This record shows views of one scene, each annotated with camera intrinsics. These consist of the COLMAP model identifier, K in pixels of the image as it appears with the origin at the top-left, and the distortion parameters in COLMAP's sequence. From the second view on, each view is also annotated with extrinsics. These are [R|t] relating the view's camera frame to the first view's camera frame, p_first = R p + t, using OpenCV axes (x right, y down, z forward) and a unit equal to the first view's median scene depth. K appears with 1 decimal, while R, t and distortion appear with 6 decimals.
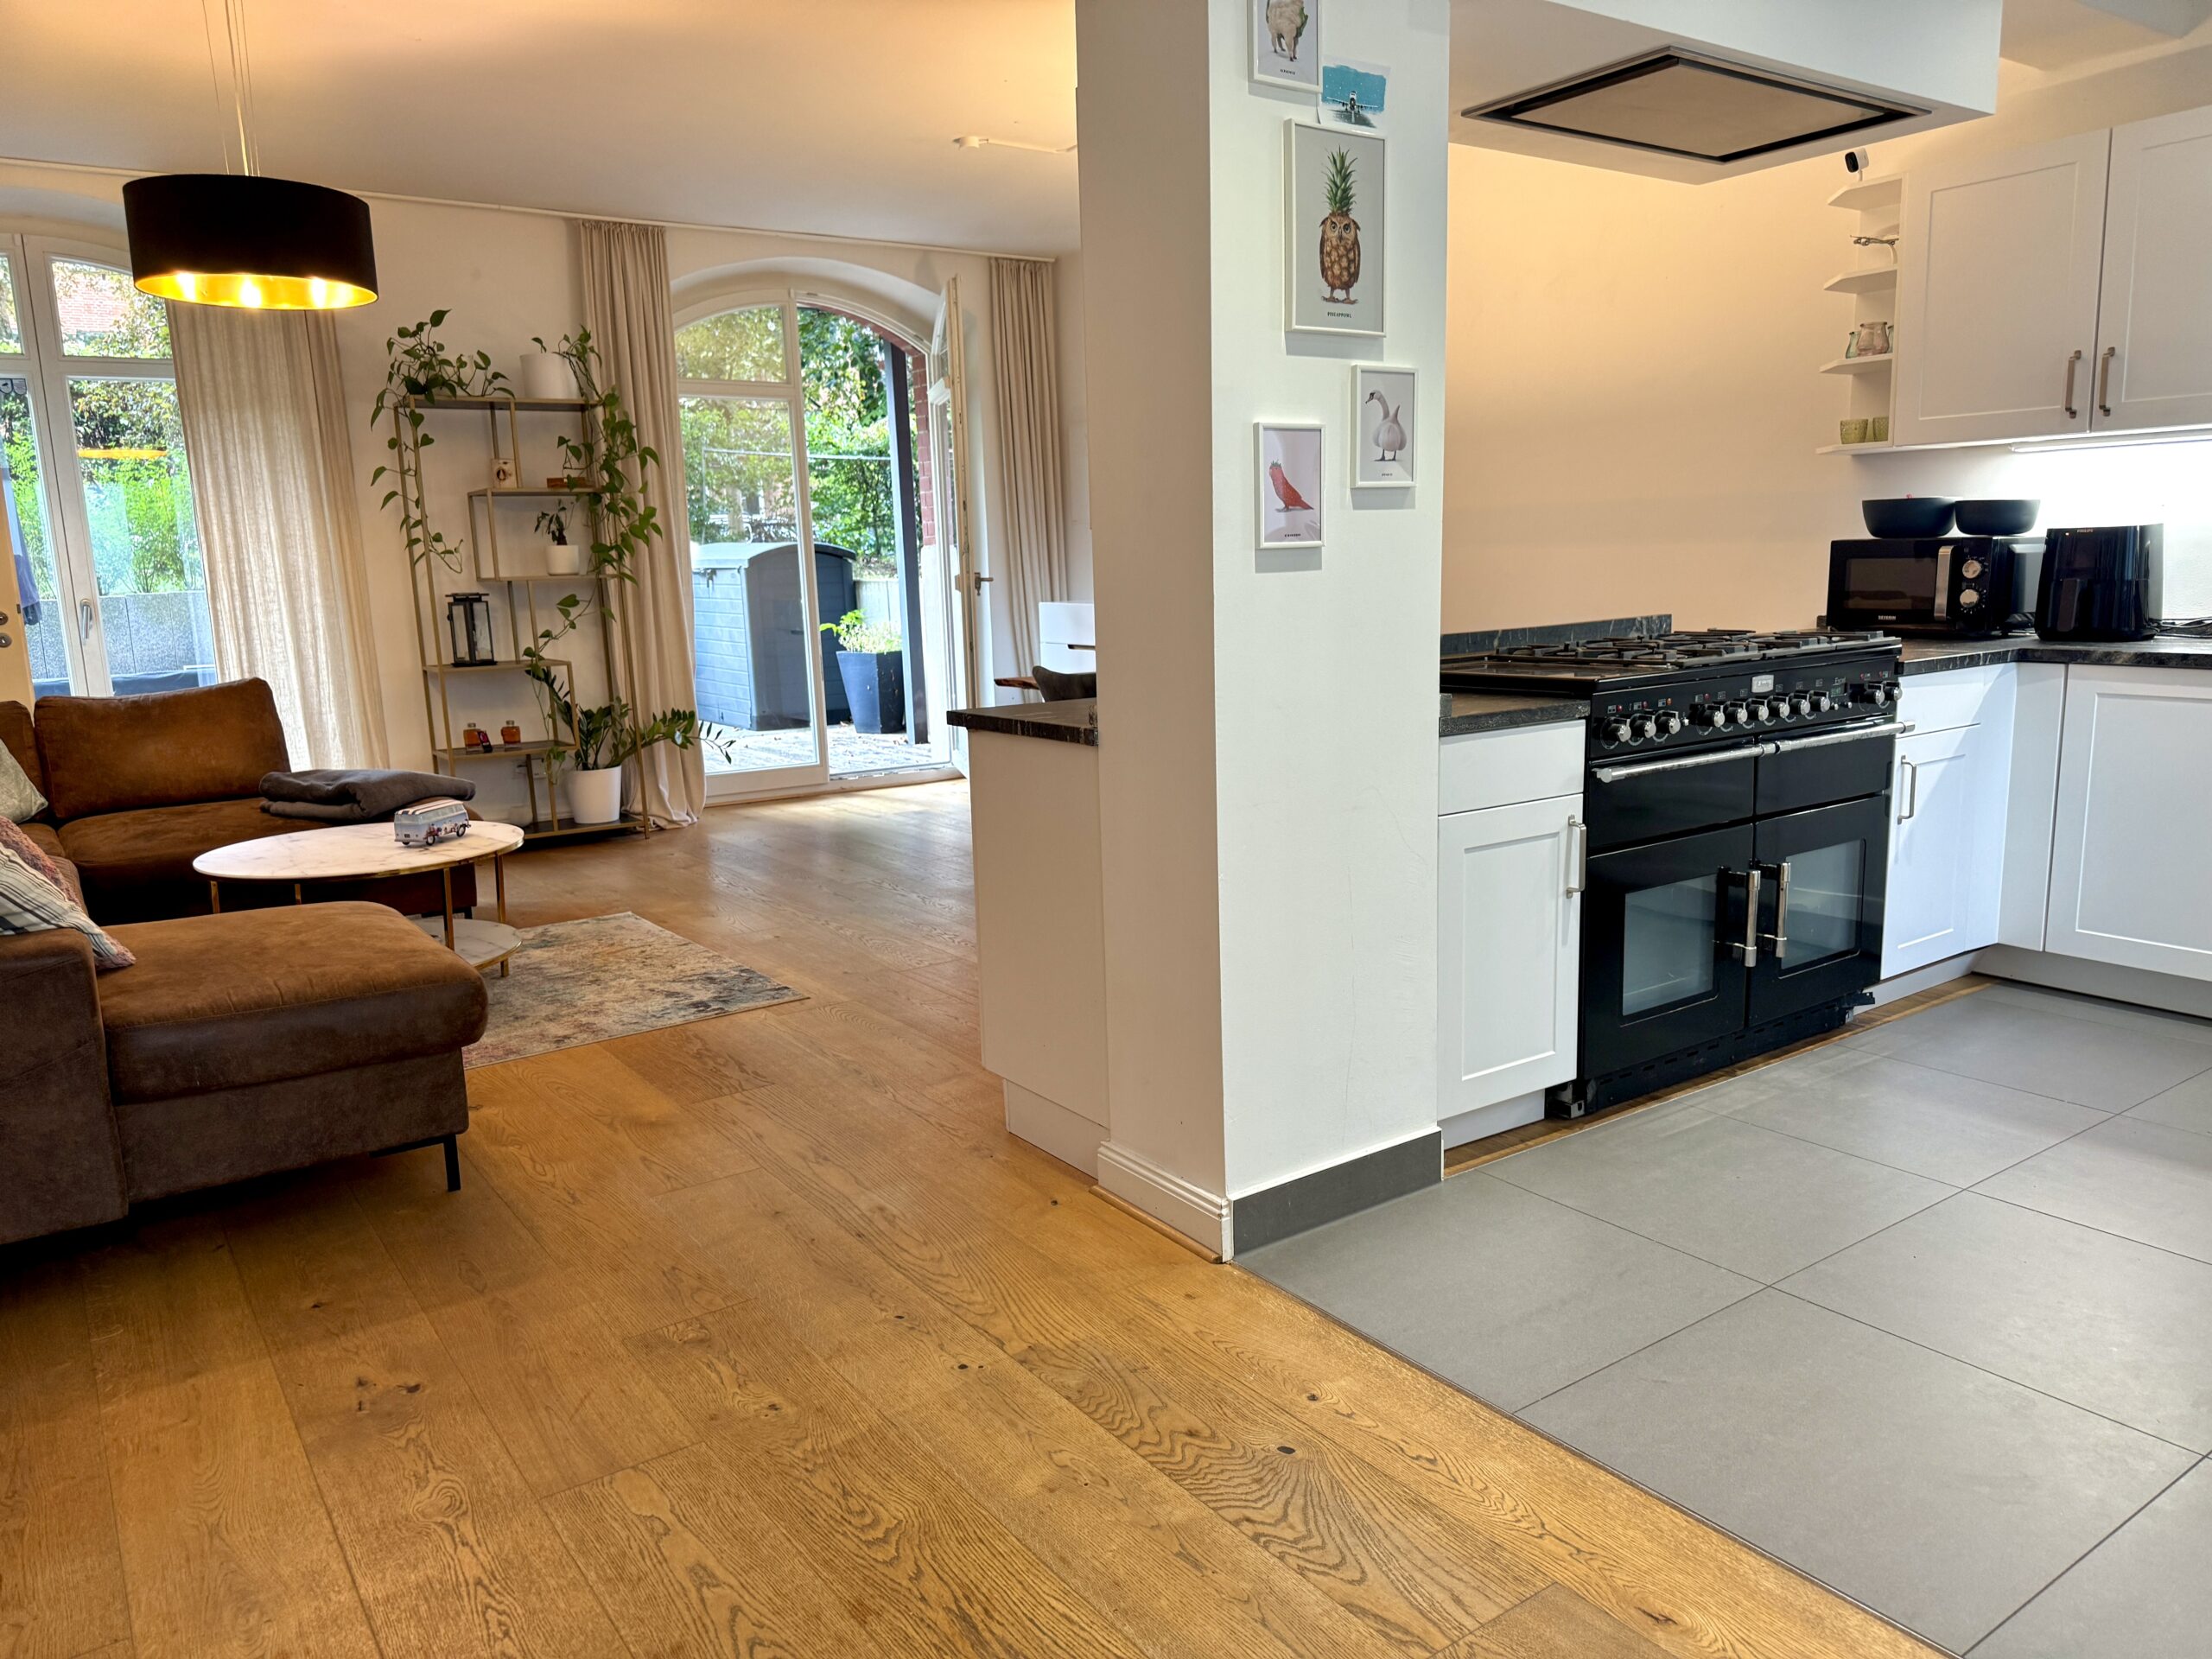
lens RADIAL K [[1568.8, 0, 1103.6], [0, 1568.8, 823.9], [0, 0, 1]] dist [0.073010, -0.087592]
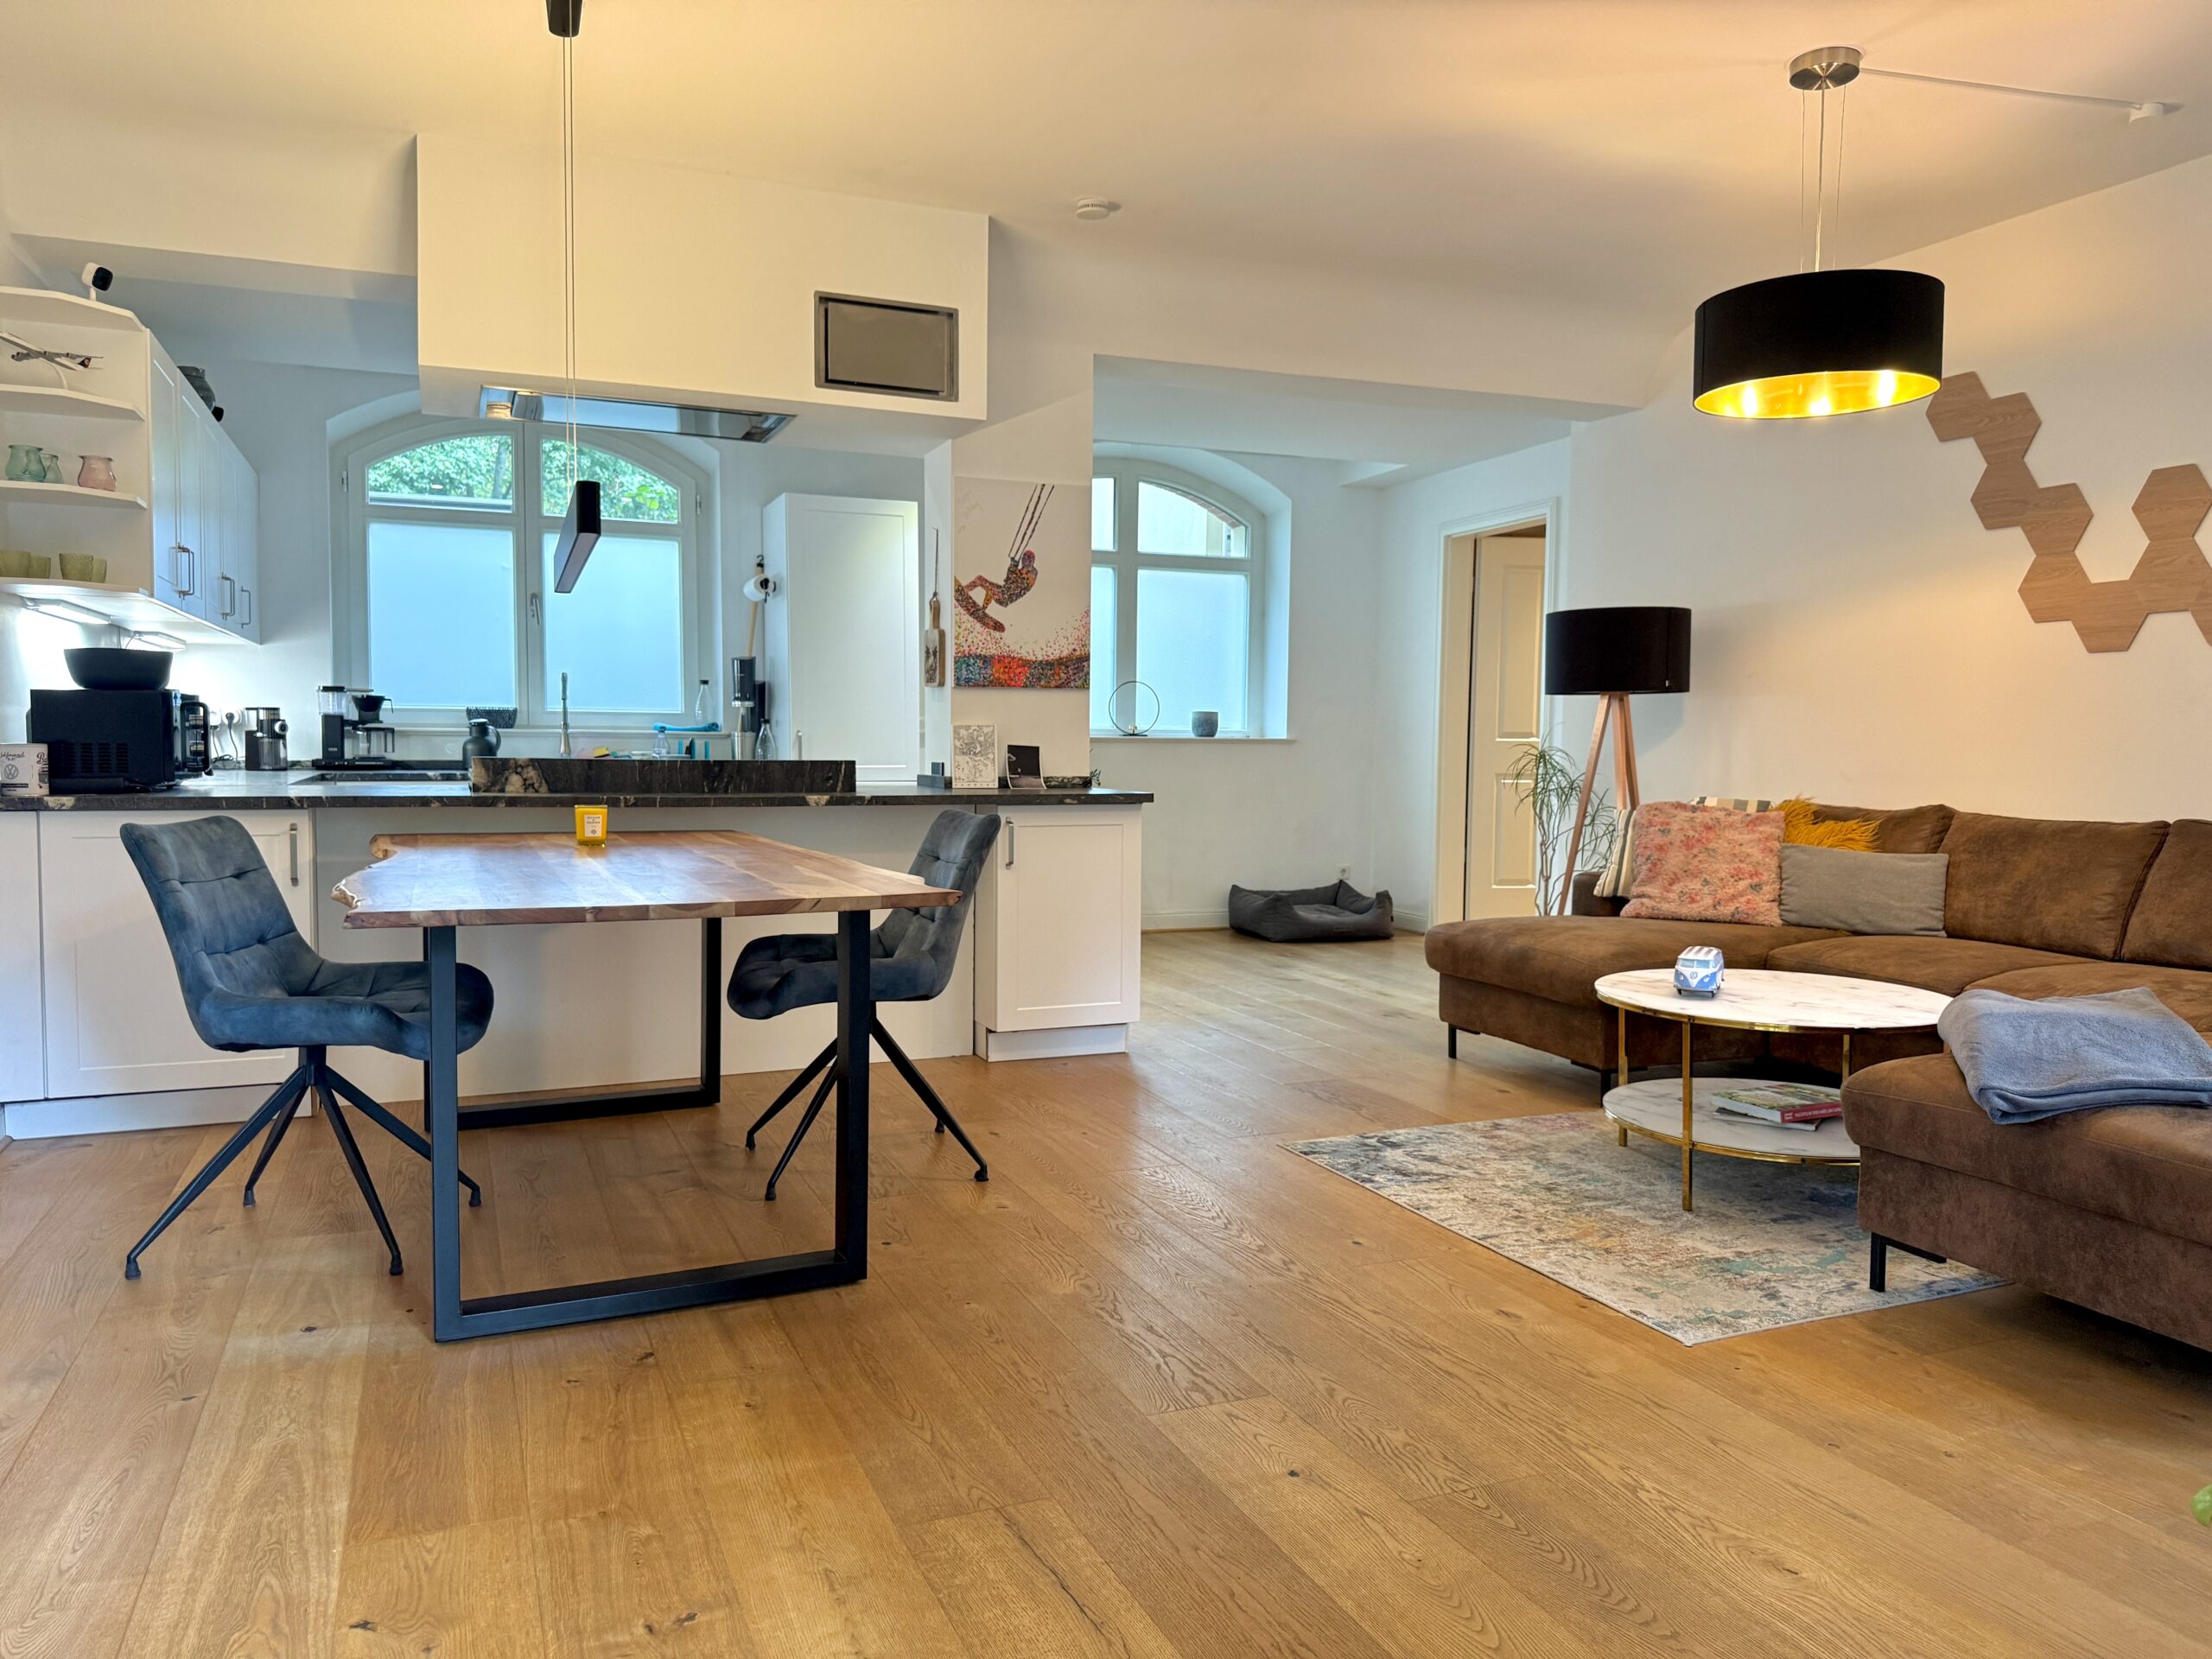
lens RADIAL K [[1568.8, 0, 1092.3], [0, 1568.8, 823.8], [0, 0, 1]] dist [0.073010, -0.087592]
pose [[-0.975625, 0.008295, 0.219289, -0.200186], [0.056013, 0.975598, 0.212299, -0.198449], [-0.212177, 0.219408, -0.952282, 1.311787]]
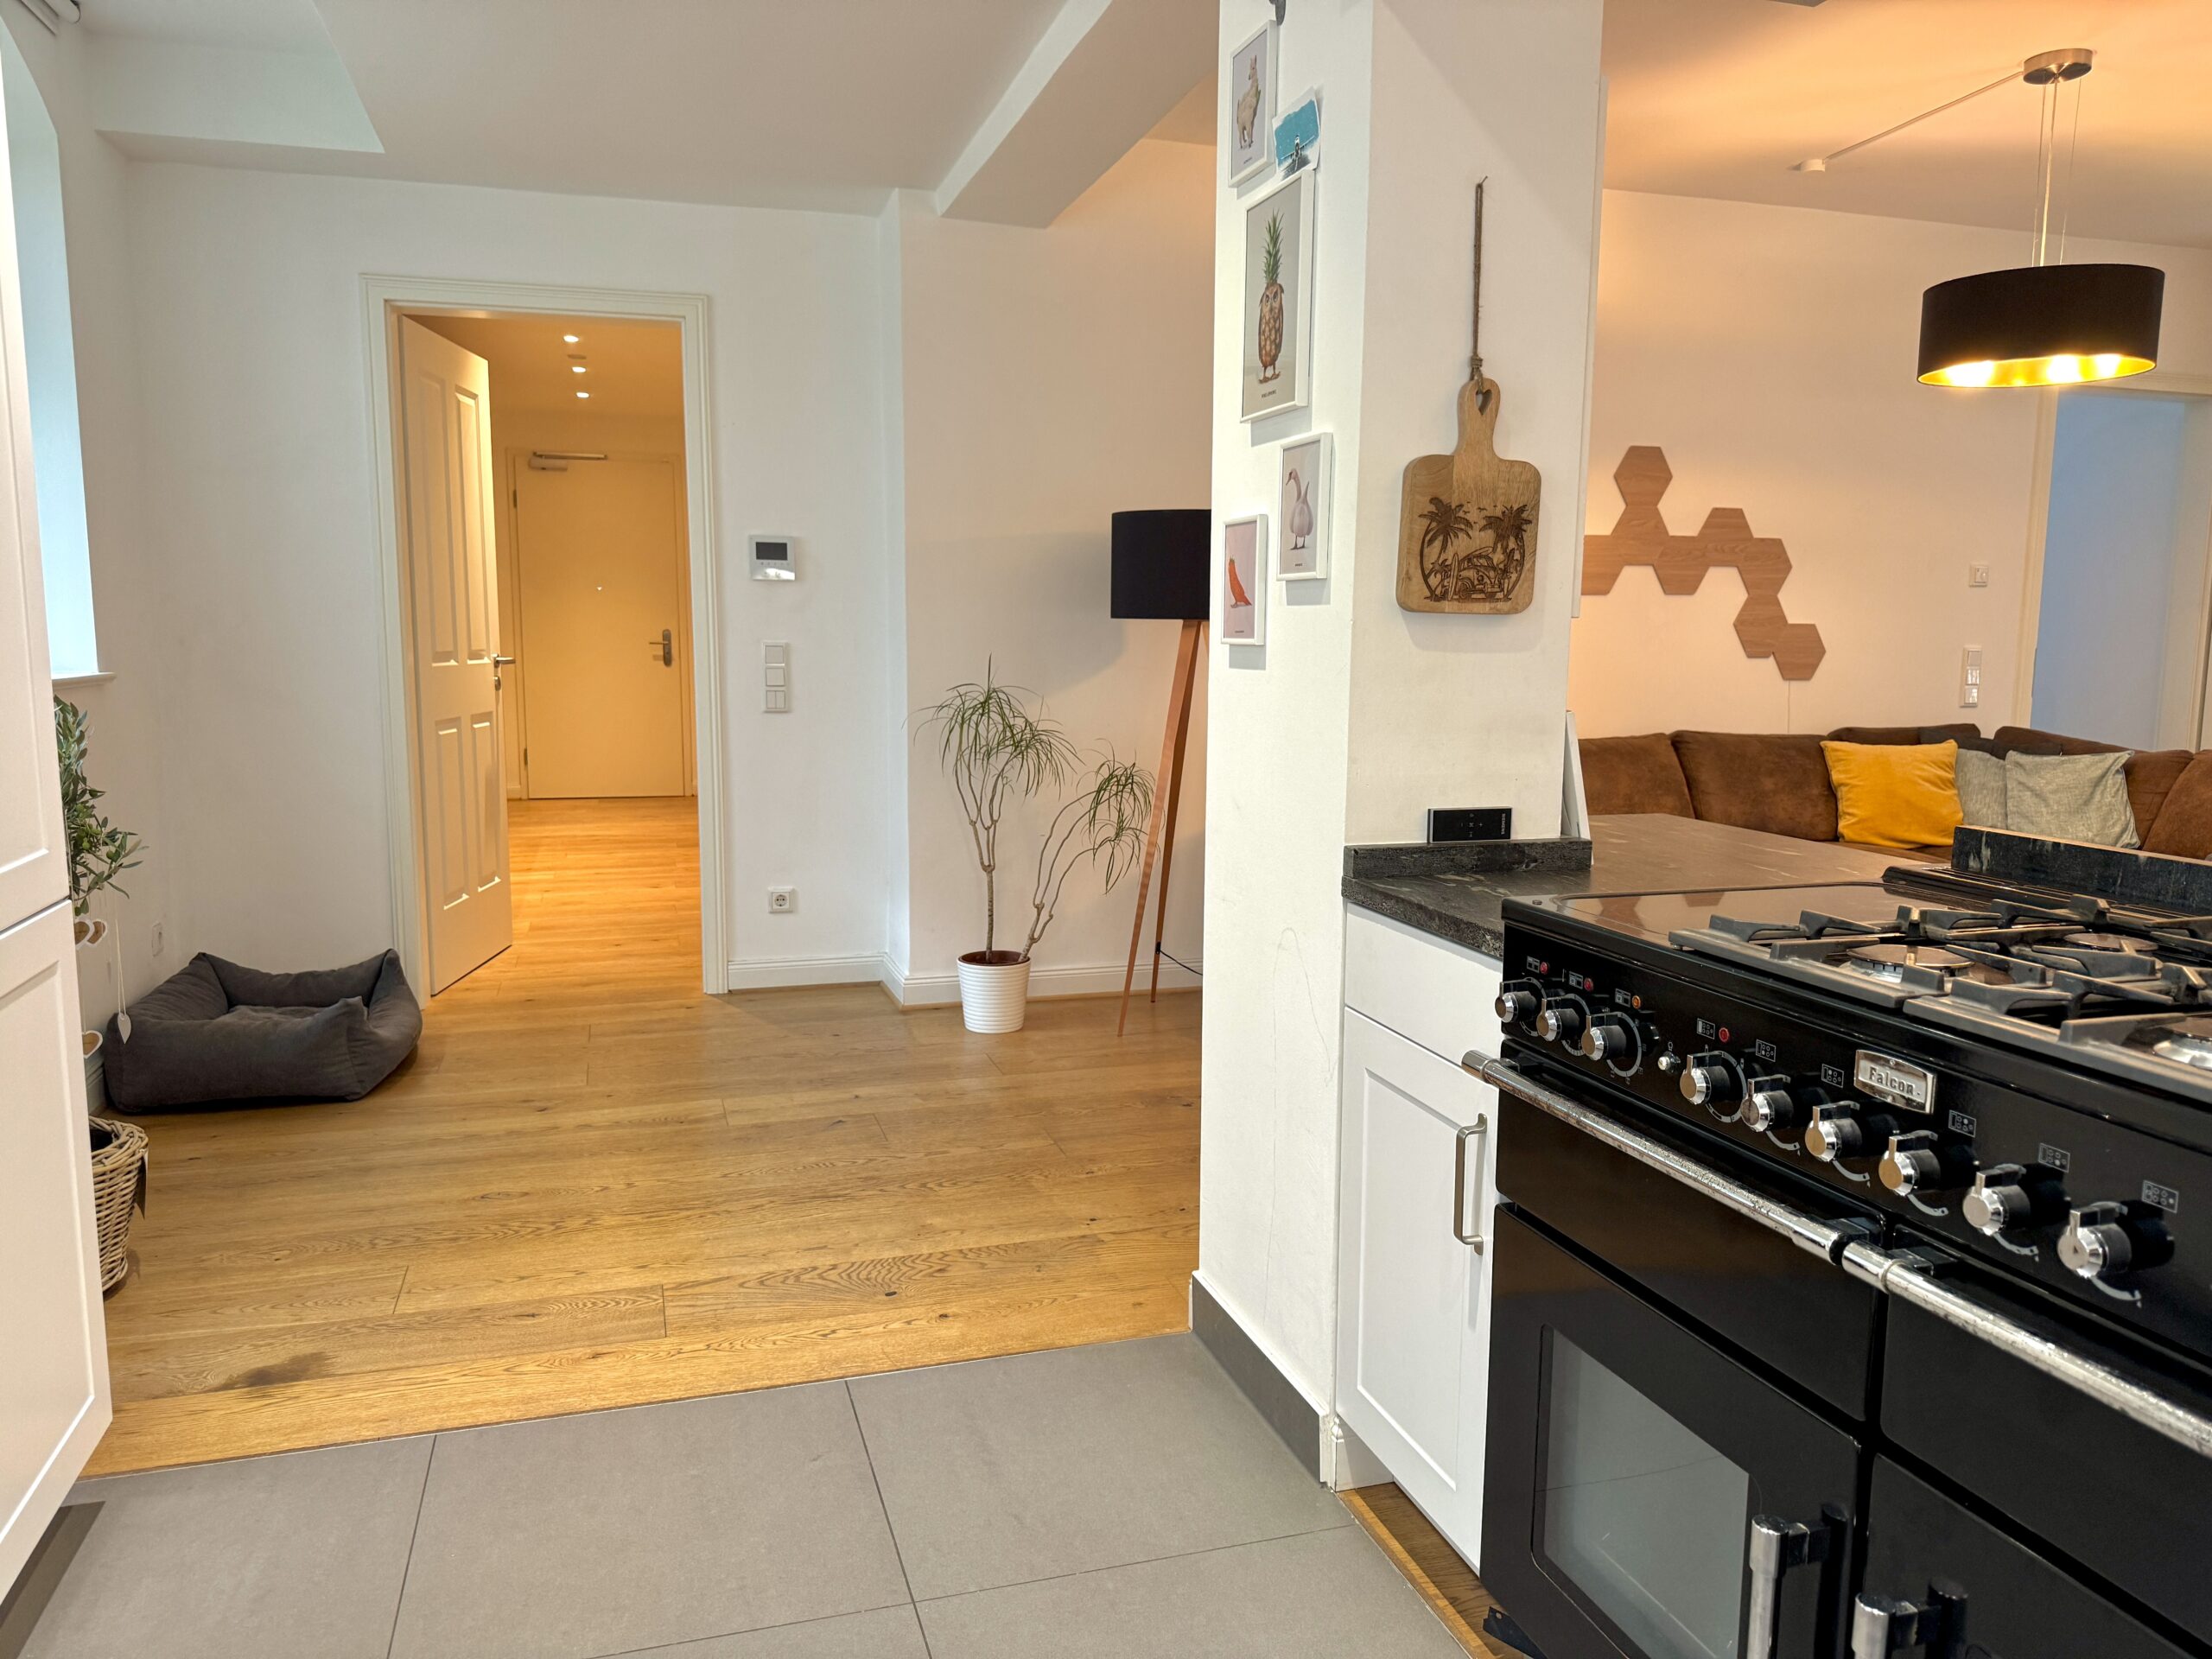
lens RADIAL K [[1568.8, 0, 1131.9], [0, 1568.8, 839.3], [0, 0, 1]] dist [0.073010, -0.087592]
pose [[-0.296052, 0.154461, -0.942600, 0.431606], [-0.158495, 0.965214, 0.207947, -0.102253], [0.941930, 0.210961, -0.261272, 0.494347]]
